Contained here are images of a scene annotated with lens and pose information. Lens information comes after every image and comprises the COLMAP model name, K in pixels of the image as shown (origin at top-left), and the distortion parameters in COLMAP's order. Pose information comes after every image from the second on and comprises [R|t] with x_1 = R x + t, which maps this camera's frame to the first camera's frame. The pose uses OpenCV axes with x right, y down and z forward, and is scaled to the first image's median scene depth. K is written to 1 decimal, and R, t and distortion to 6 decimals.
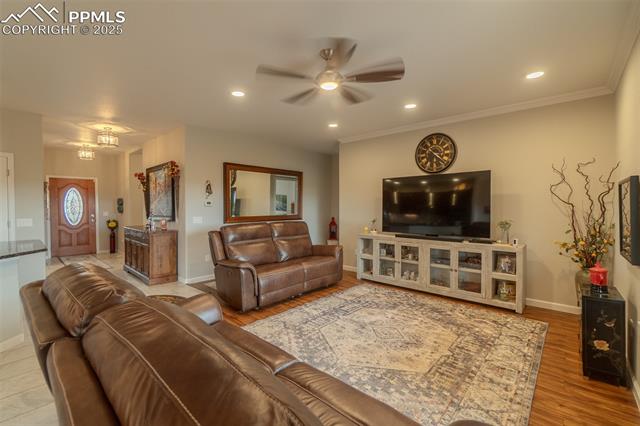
lens RADIAL K [[278.1, 0, 315.6], [0, 278.1, 210.4], [0, 0, 1]] dist [-0.002647, -0.000112]
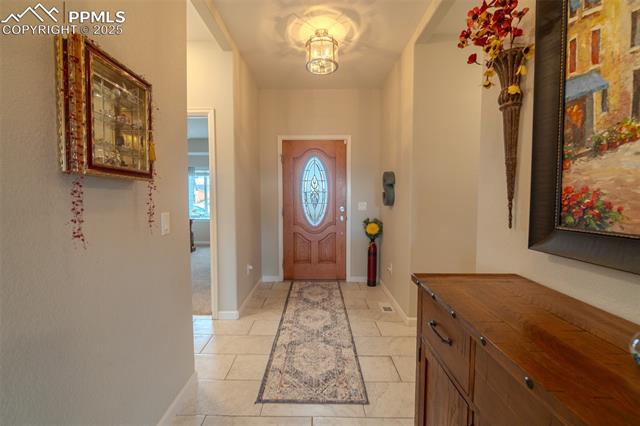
lens RADIAL K [[278.1, 0, 315.6], [0, 278.1, 210.4], [0, 0, 1]] dist [-0.002647, -0.000112]
pose [[0.670566, 0.038662, -0.740841, -0.451374], [-0.019416, 0.999214, 0.034572, 0.004224], [0.741595, -0.008799, 0.670790, 0.615672]]
